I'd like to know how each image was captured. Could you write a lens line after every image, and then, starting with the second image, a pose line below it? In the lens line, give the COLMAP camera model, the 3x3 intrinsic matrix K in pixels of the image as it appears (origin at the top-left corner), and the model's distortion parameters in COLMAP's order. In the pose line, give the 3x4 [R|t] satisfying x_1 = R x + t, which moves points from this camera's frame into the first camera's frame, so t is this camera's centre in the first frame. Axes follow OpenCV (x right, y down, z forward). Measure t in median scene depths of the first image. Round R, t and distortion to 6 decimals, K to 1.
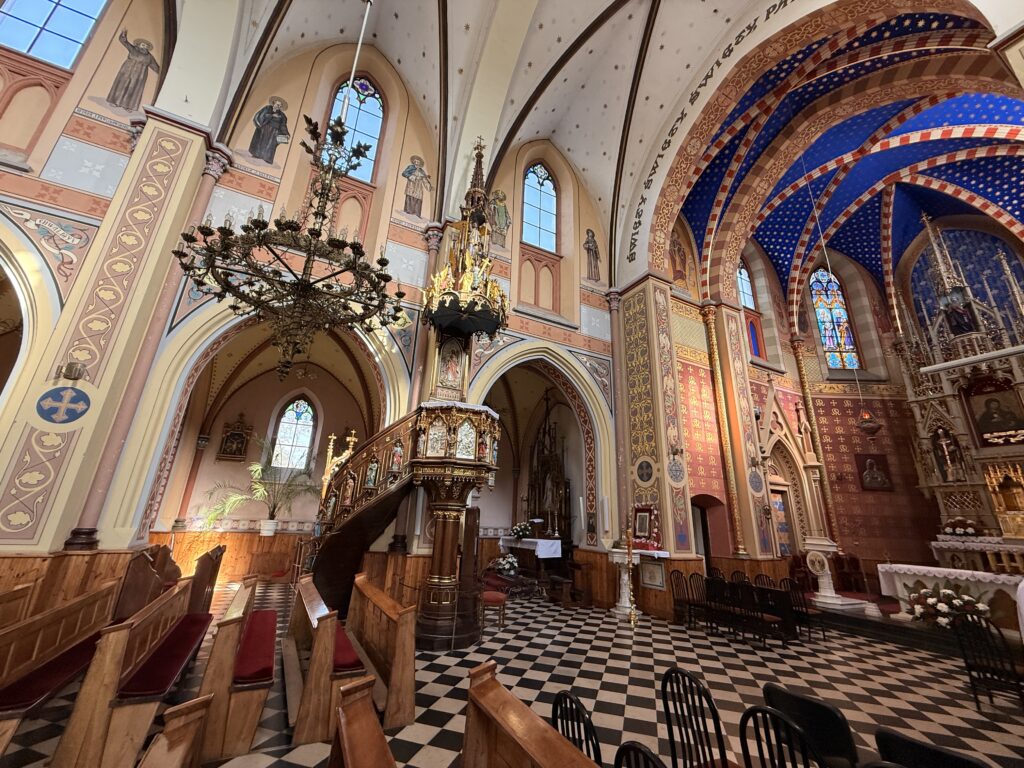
lens RADIAL K [[405.7, 0, 511.3], [0, 405.7, 383.8], [0, 0, 1]] dist [0.000144, -0.000050]
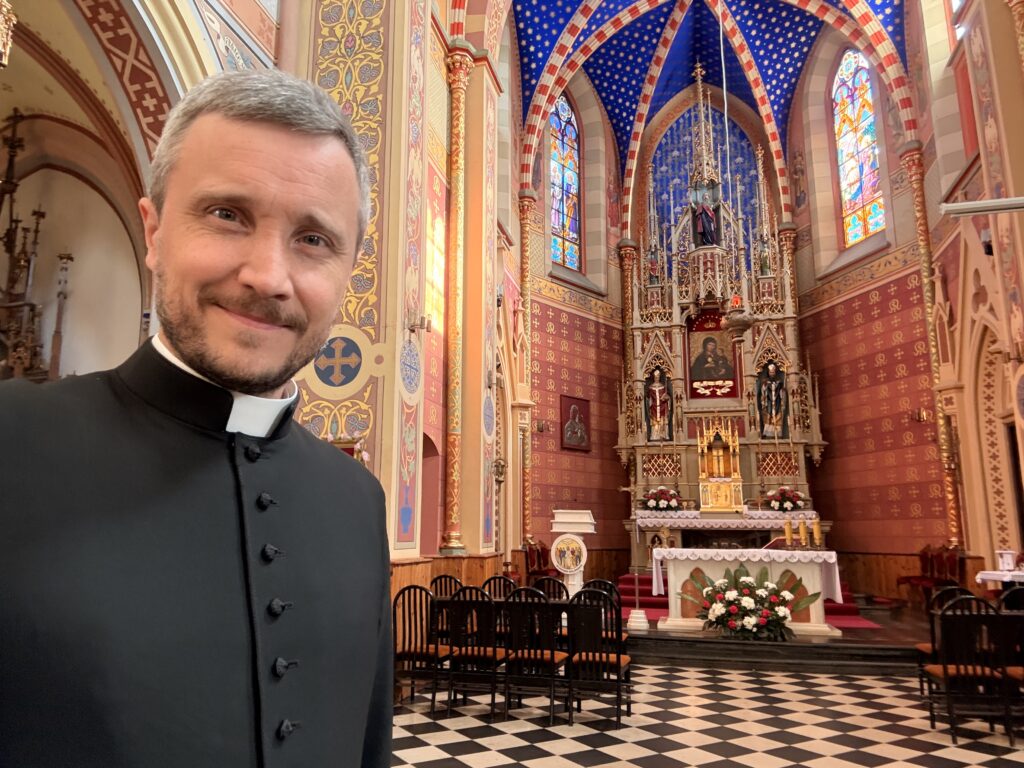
lens RADIAL K [[722.6, 0, 493.7], [0, 722.6, 401.6], [0, 0, 1]] dist [0.056871, -0.006863]
pose [[0.683208, 0.094926, 0.724027, -0.111623], [-0.212794, 0.974363, 0.073049, 0.229237], [-0.698531, -0.203977, 0.685892, 0.530570]]
